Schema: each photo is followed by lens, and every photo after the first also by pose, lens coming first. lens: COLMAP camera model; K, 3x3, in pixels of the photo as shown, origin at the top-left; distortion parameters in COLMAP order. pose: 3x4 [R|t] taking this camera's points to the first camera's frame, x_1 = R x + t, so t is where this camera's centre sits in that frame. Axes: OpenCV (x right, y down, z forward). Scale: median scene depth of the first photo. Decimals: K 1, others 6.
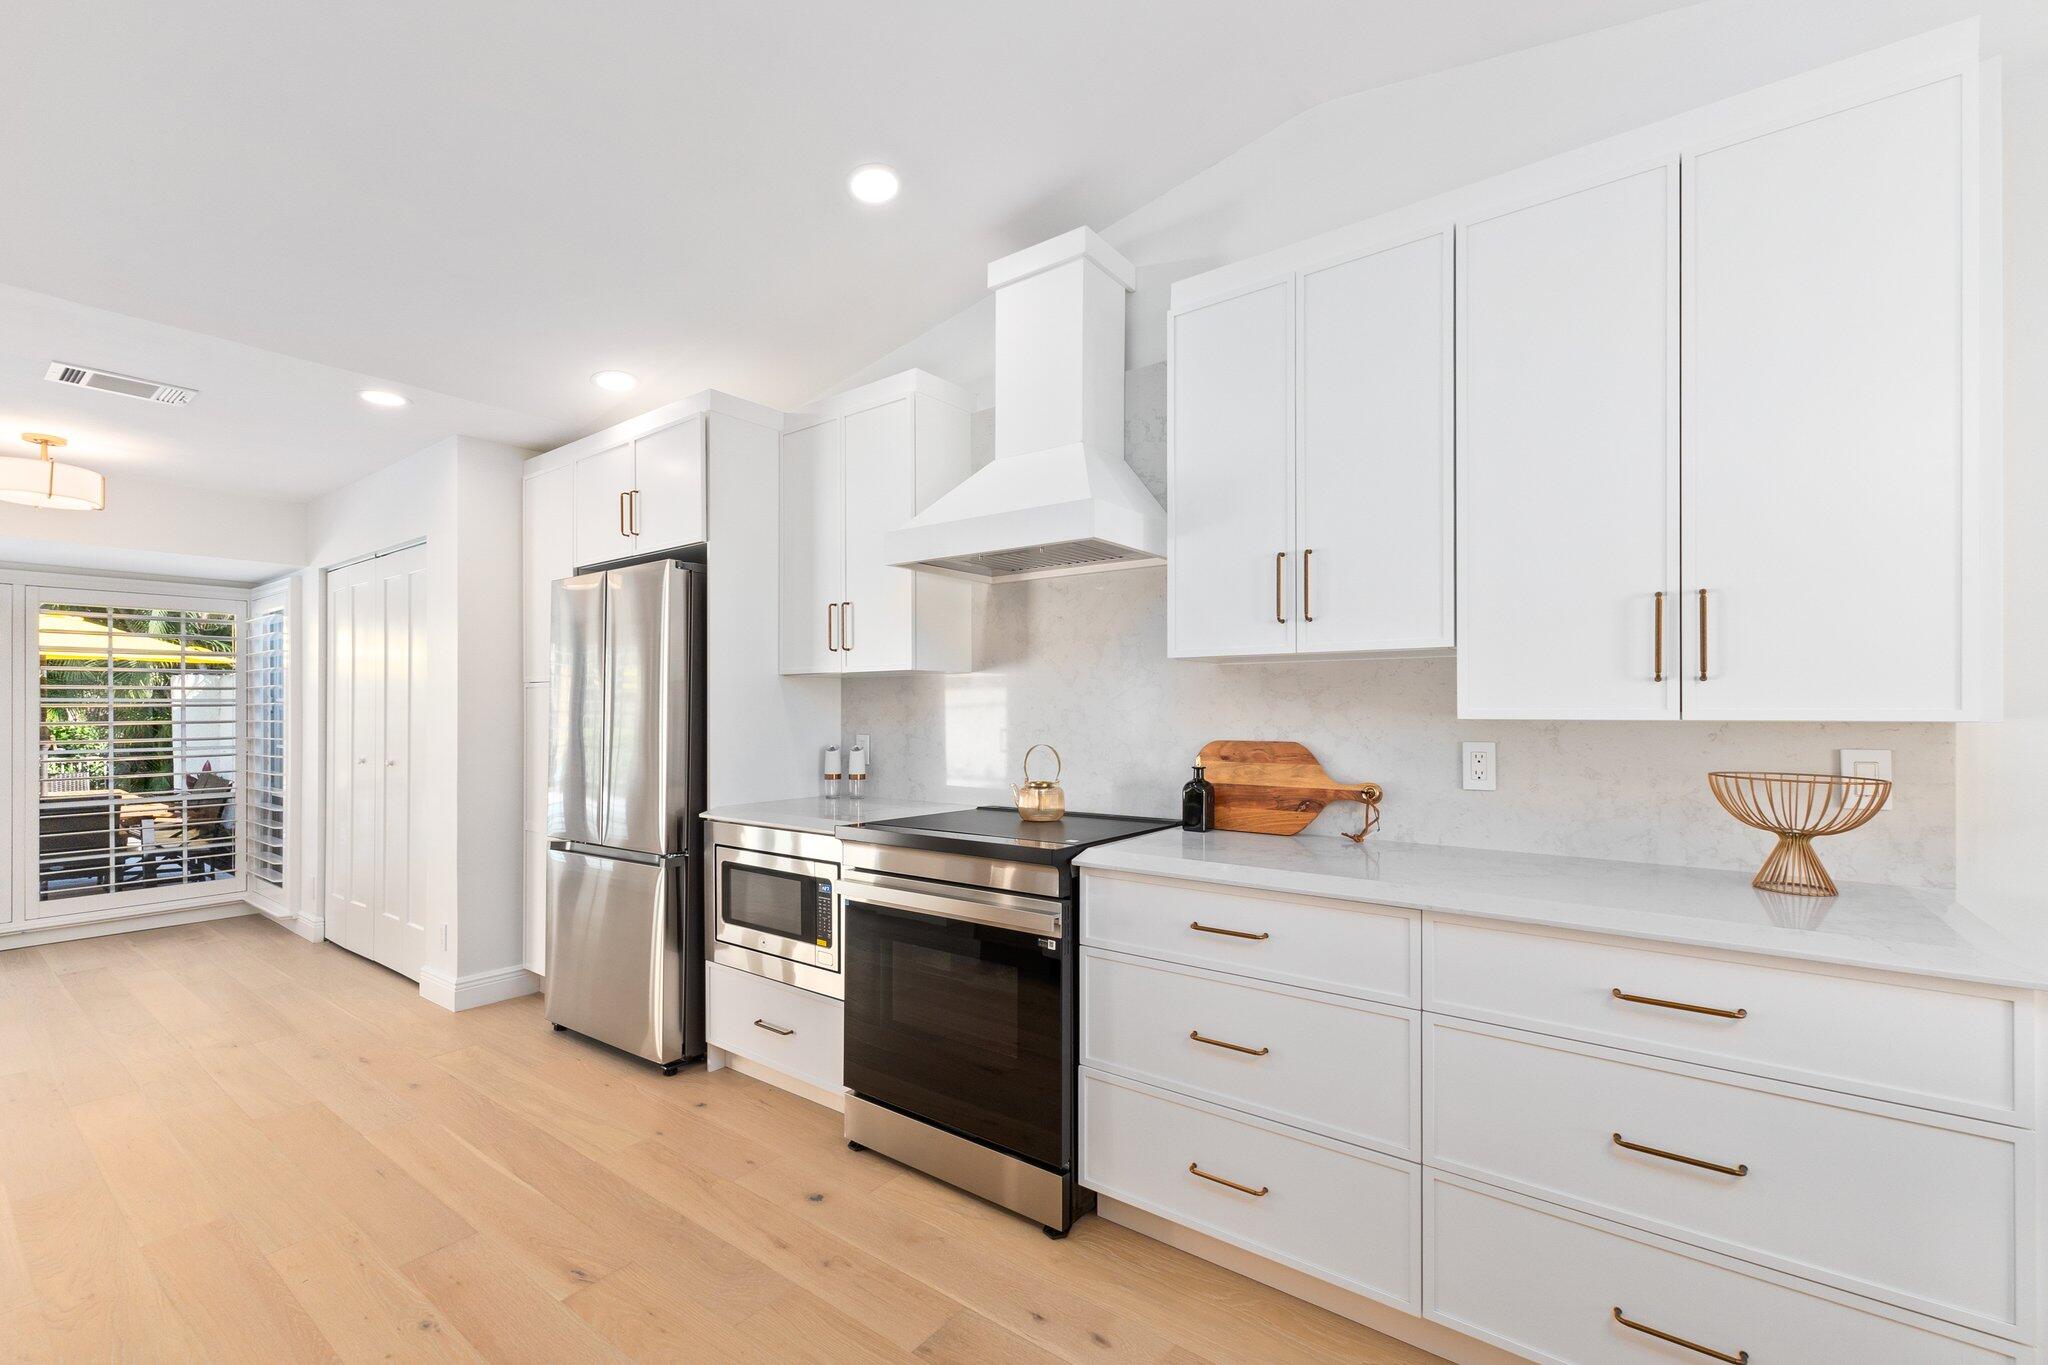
lens RADIAL K [[871.2, 0, 1020.5], [0, 871.2, 709.6], [0, 0, 1]] dist [0.003500, 0.001375]
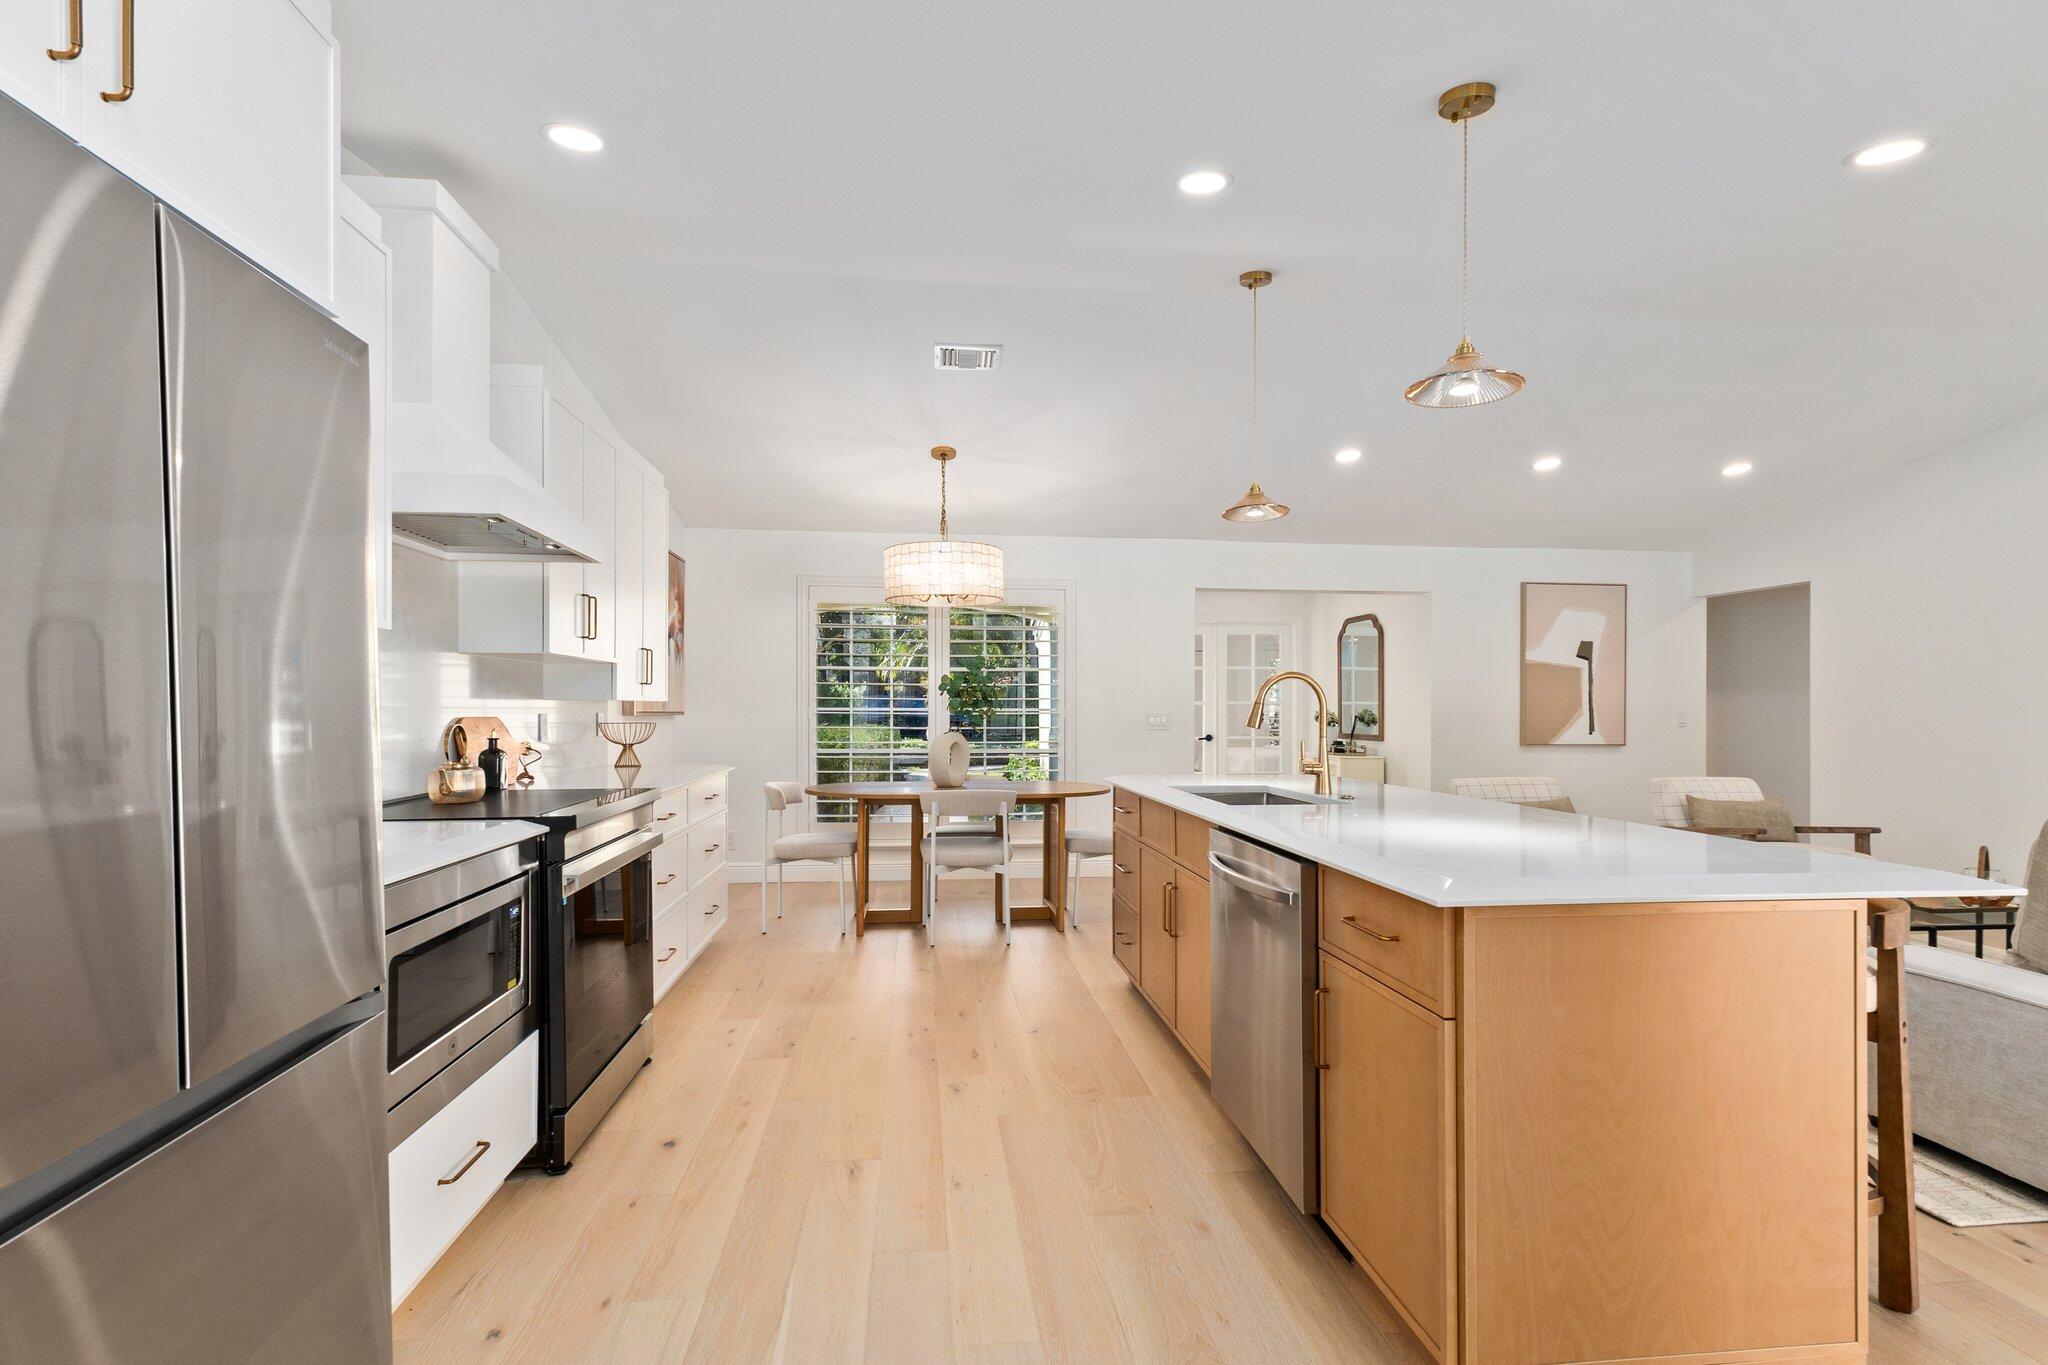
lens RADIAL K [[871.2, 0, 998.7], [0, 871.2, 719.9], [0, 0, 1]] dist [0.003500, 0.001375]
pose [[-0.673198, -0.008614, 0.739412, -1.247592], [0.001061, 0.999920, 0.012615, 0.025956], [-0.739462, 0.009277, -0.673135, 1.368949]]
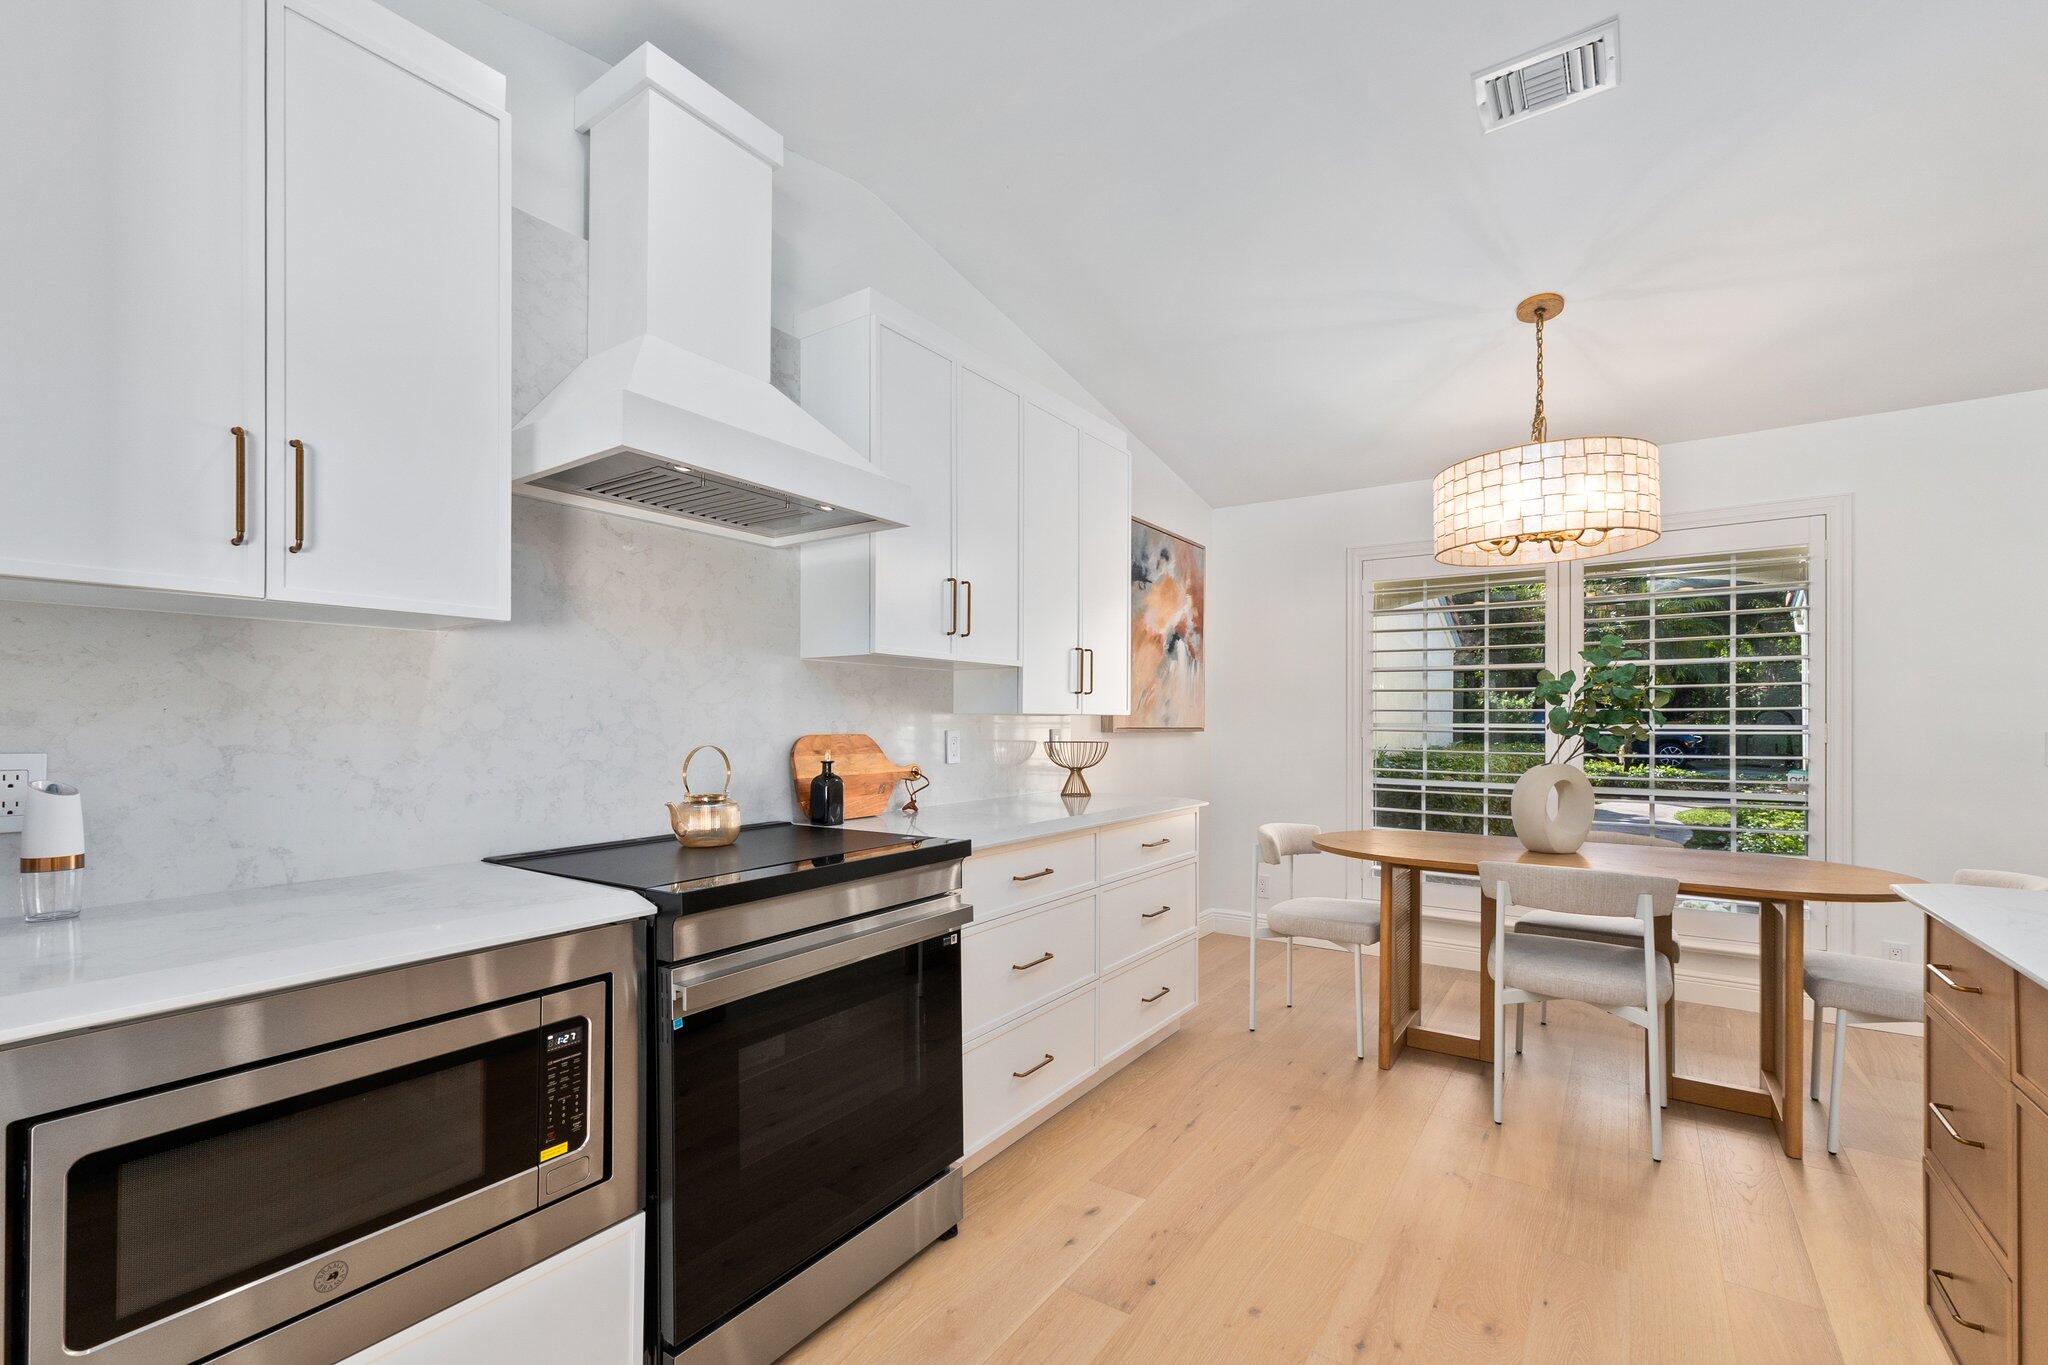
lens RADIAL K [[871.2, 0, 1028.9], [0, 871.2, 722.3], [0, 0, 1]] dist [0.003500, 0.001375]
pose [[-0.043663, 0.000834, 0.999046, -0.852909], [-0.000861, 0.999999, -0.000873, 0.022627], [-0.999046, -0.000899, -0.043662, 0.856767]]
